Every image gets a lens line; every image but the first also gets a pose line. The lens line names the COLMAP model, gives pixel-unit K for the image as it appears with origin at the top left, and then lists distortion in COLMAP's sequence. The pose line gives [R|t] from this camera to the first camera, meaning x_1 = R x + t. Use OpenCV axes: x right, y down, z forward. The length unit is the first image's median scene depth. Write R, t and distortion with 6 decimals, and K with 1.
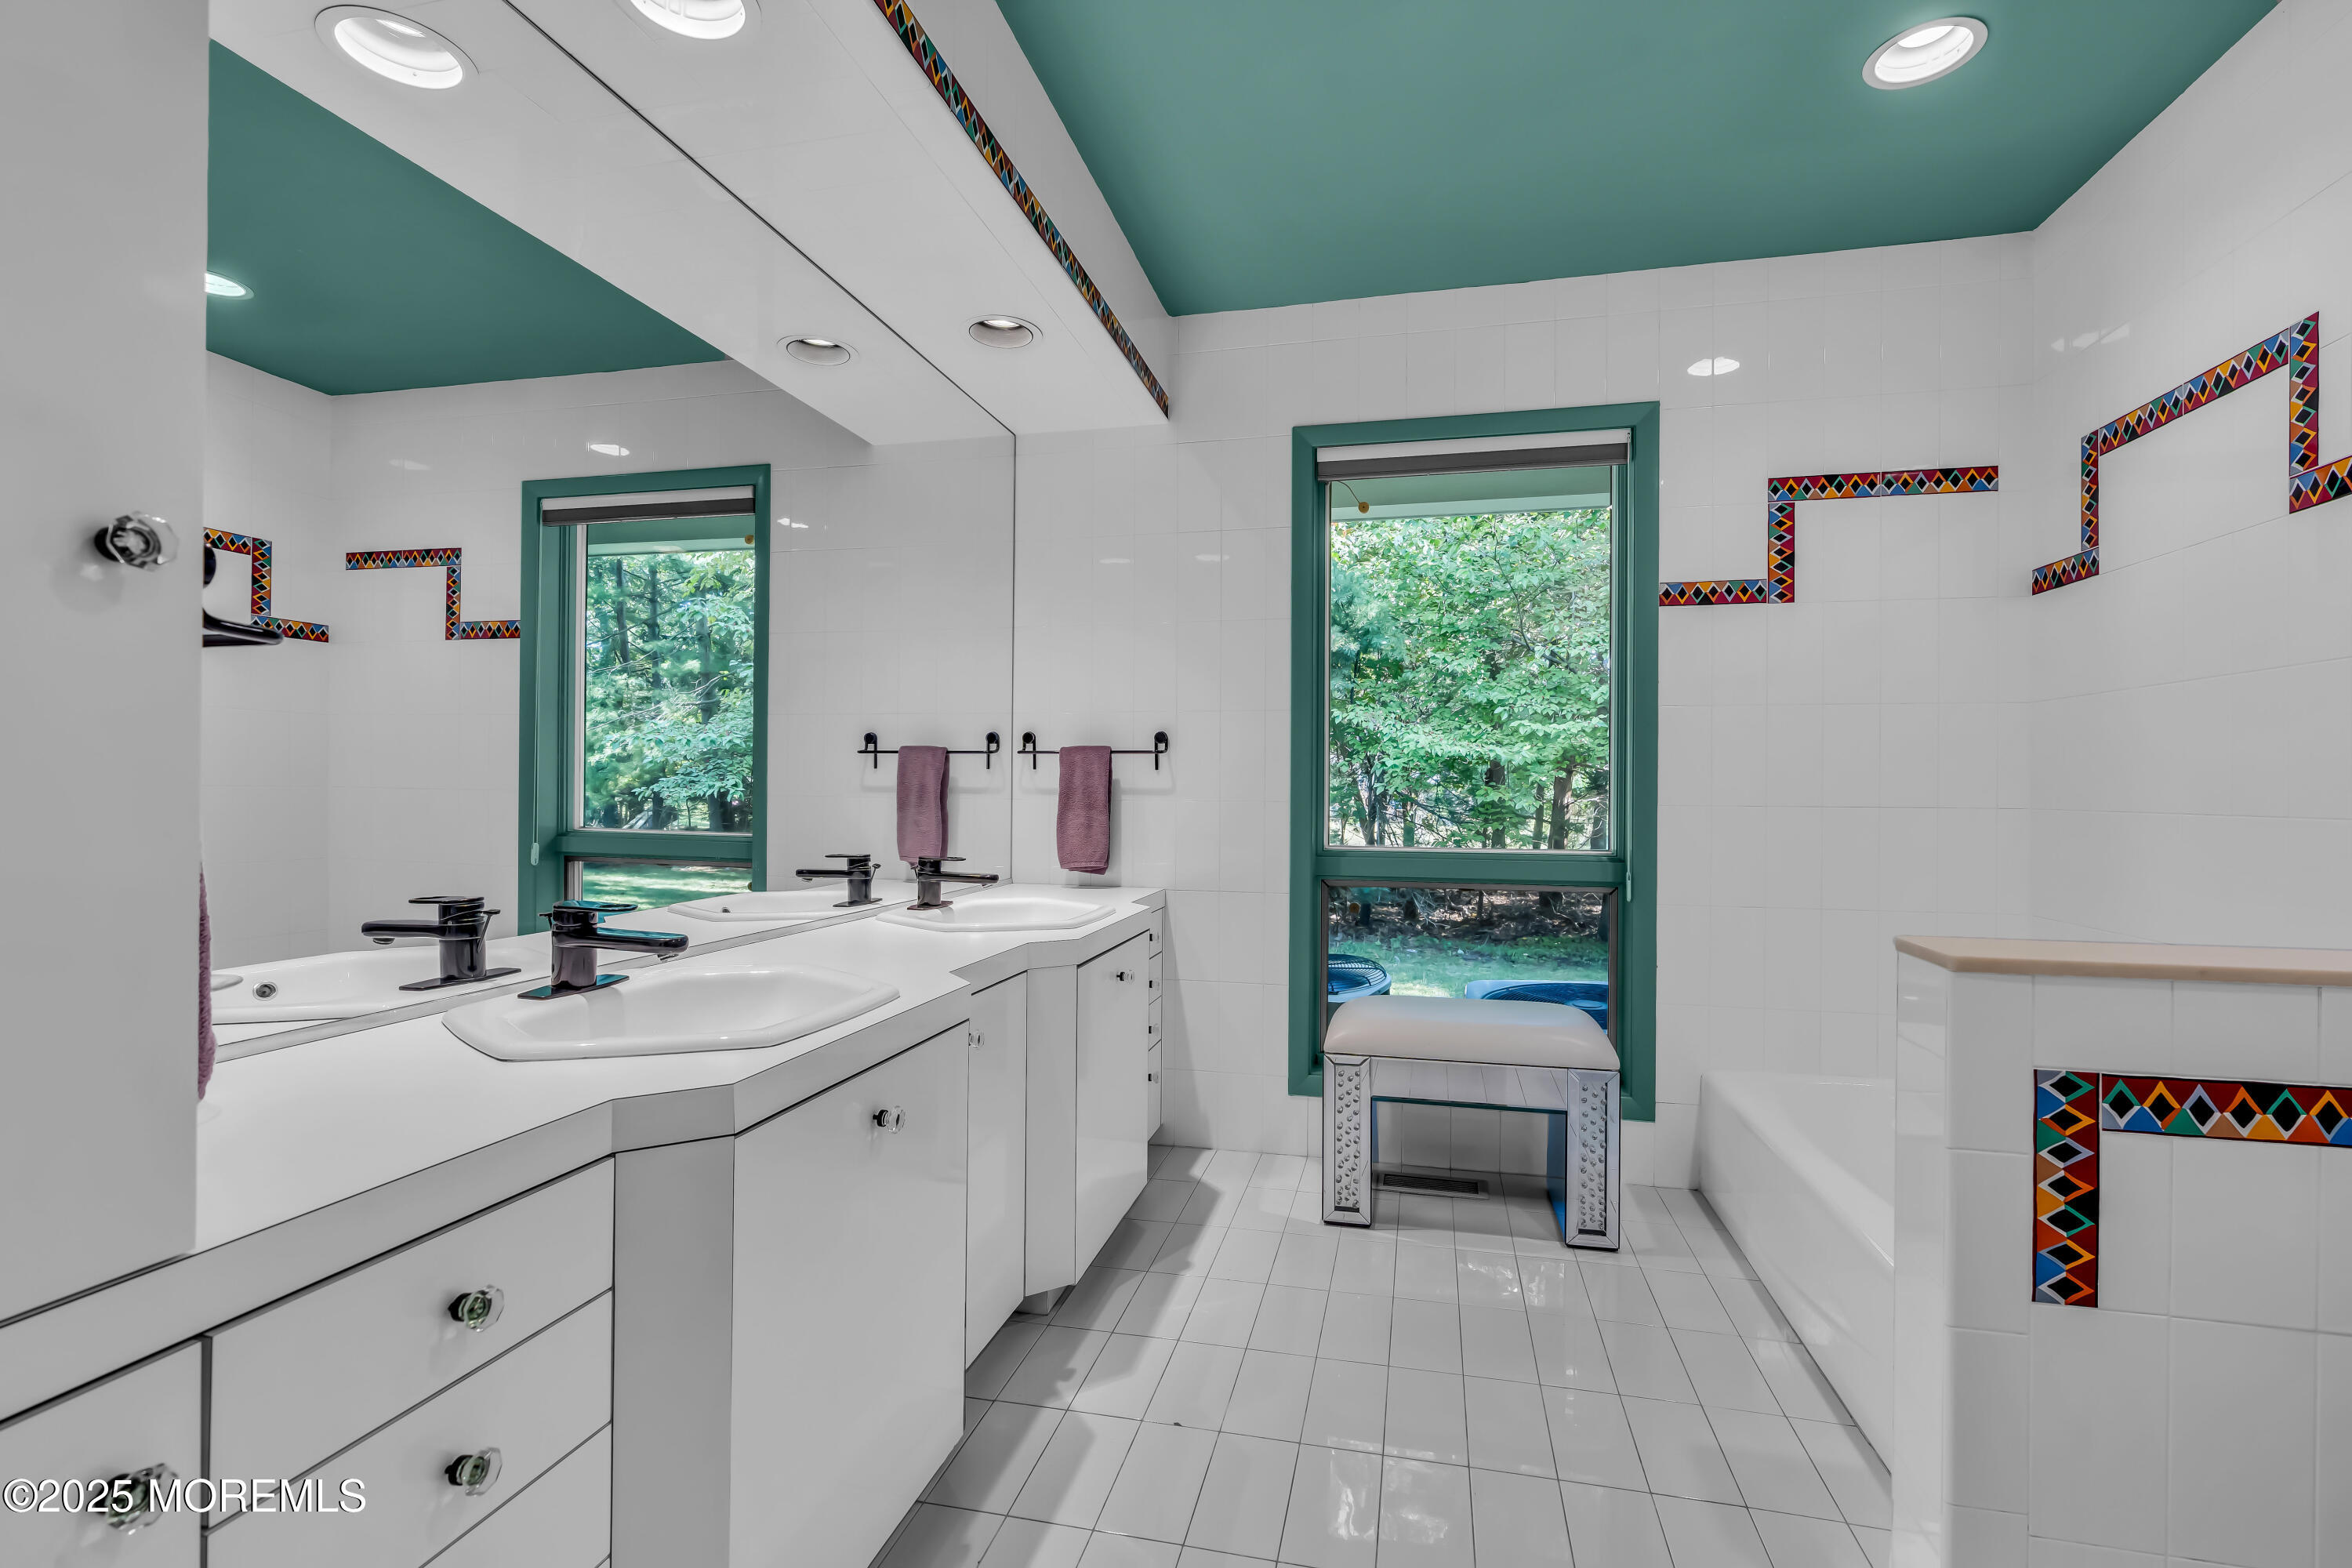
lens RADIAL K [[1051.5, 0, 1176.7], [0, 1051.5, 786.3], [0, 0, 1]] dist [-0.008371, 0.001132]
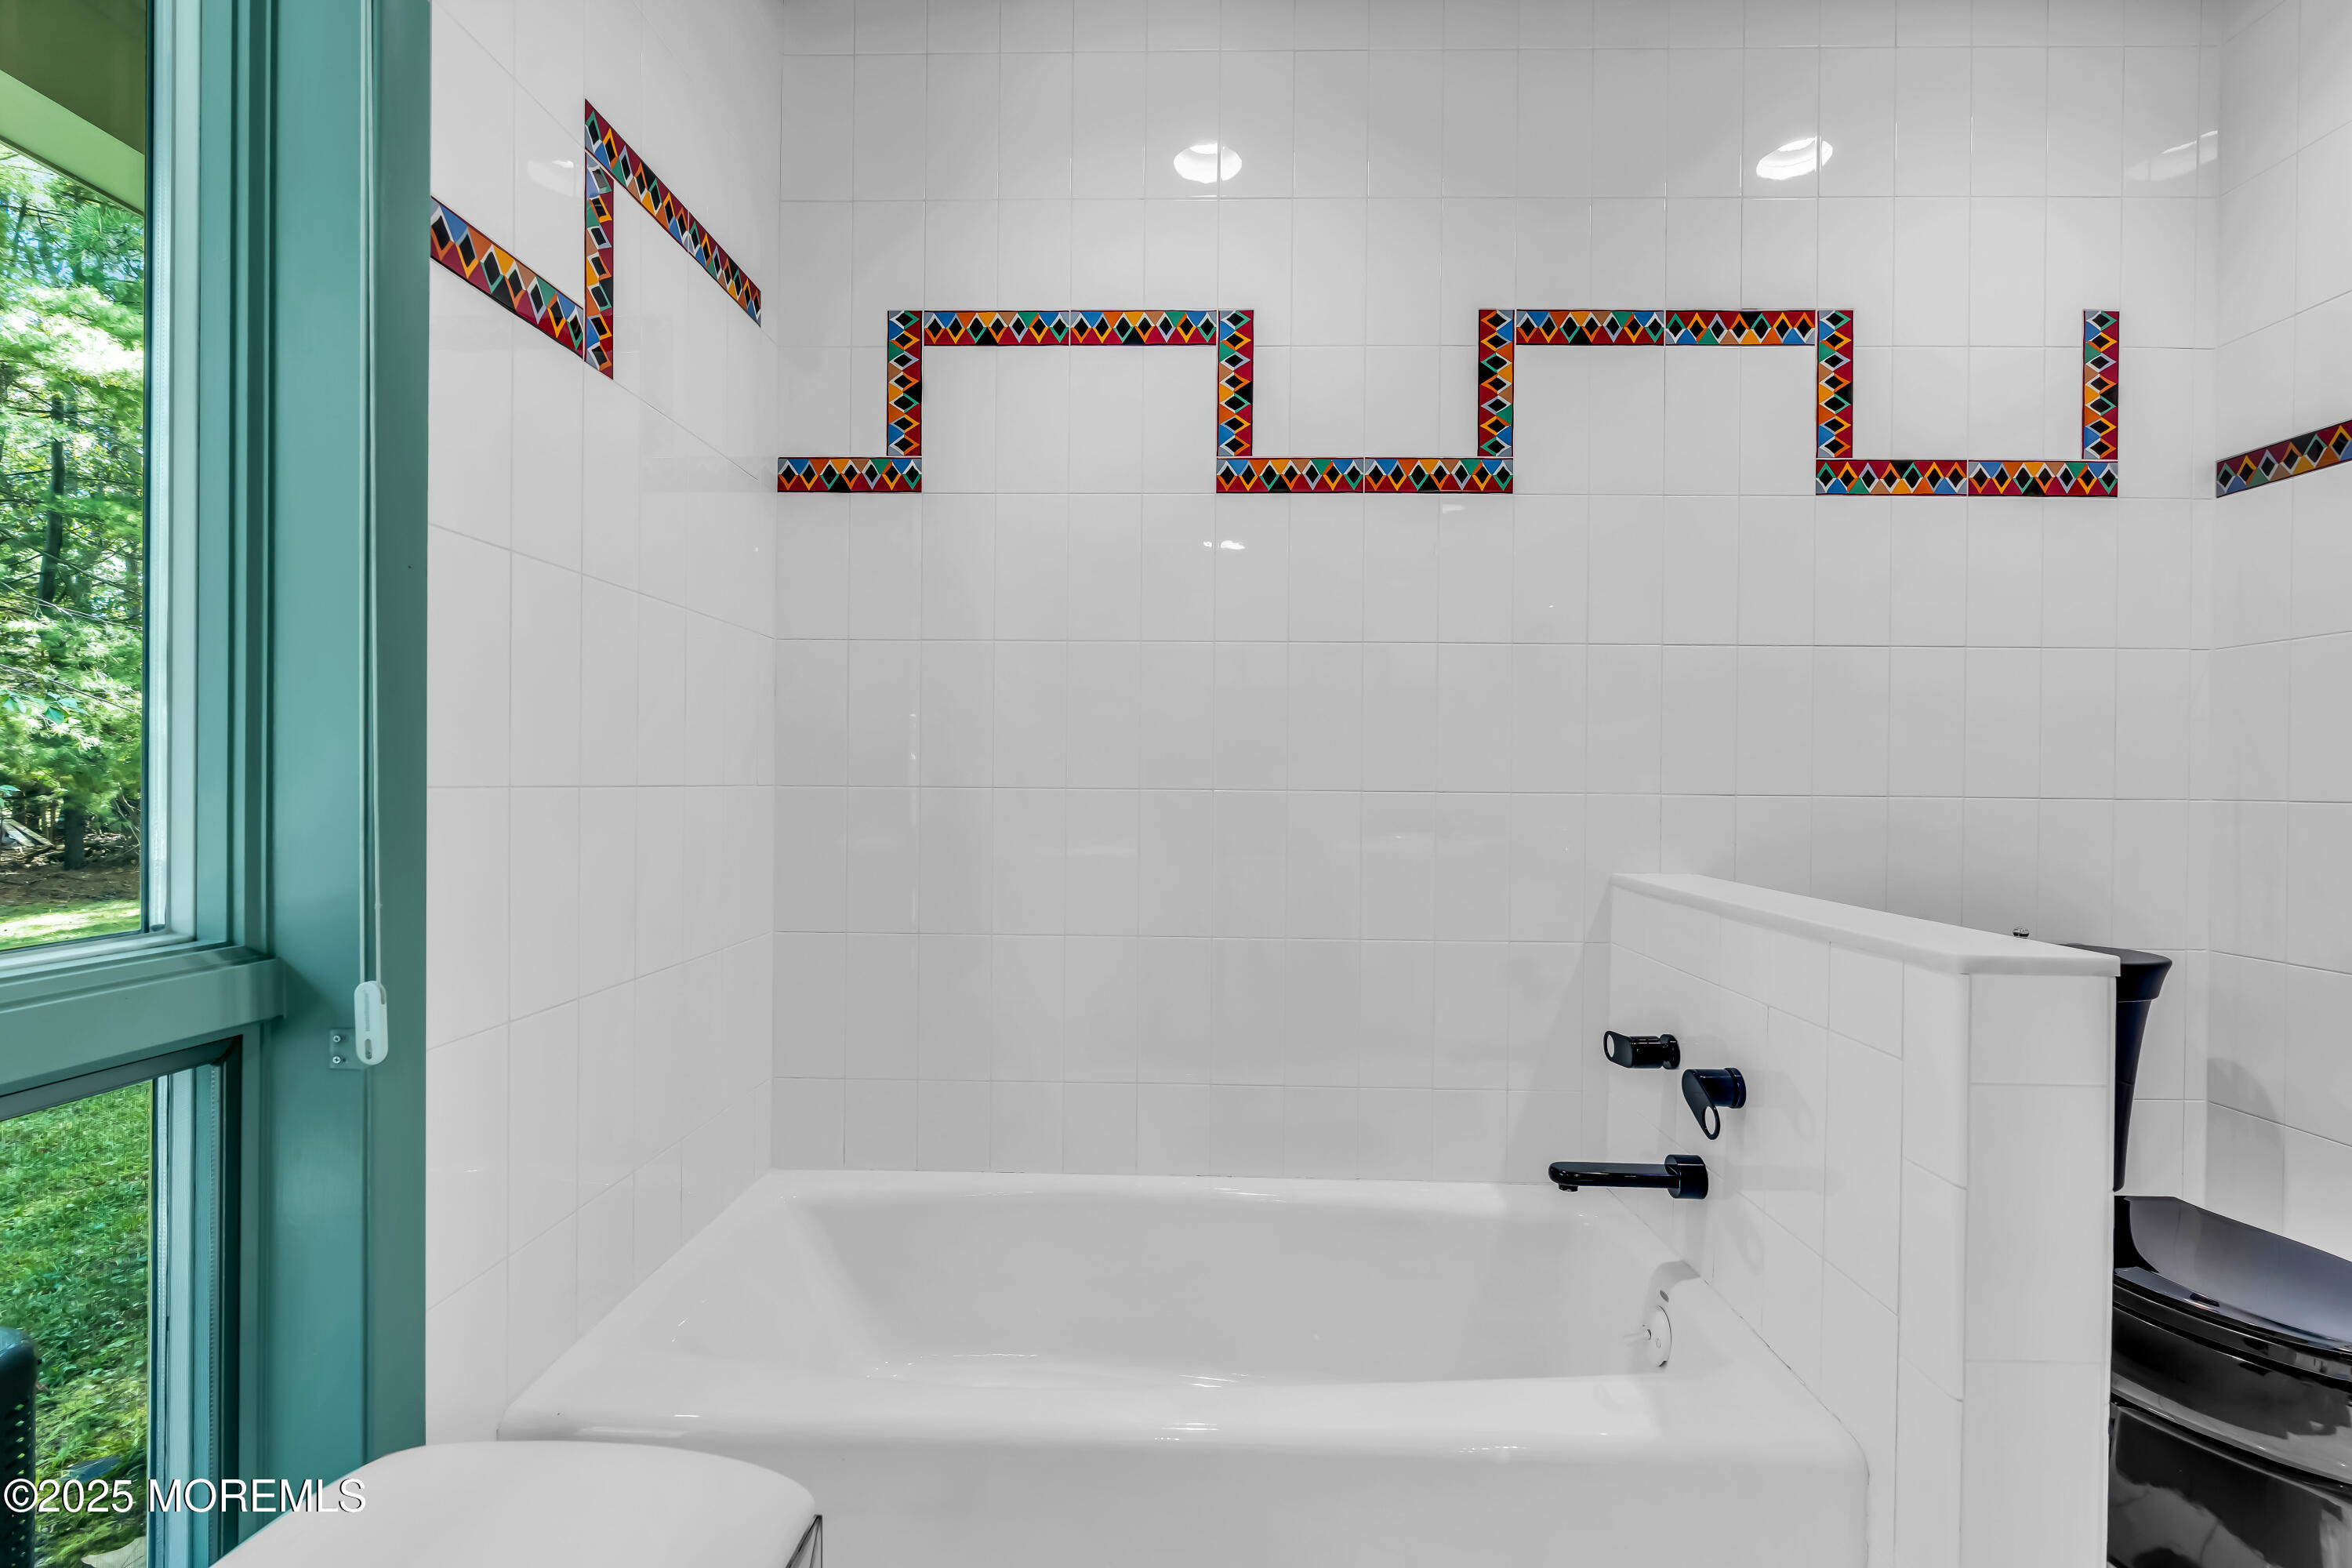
lens RADIAL K [[1051.5, 0, 1175.9], [0, 1051.5, 782.3], [0, 0, 1]] dist [-0.008371, 0.001132]
pose [[-0.194853, -0.012296, 0.980755, 0.045880], [-0.015537, 0.999835, 0.009448, 0.010805], [-0.980709, -0.013397, -0.195012, 0.959331]]
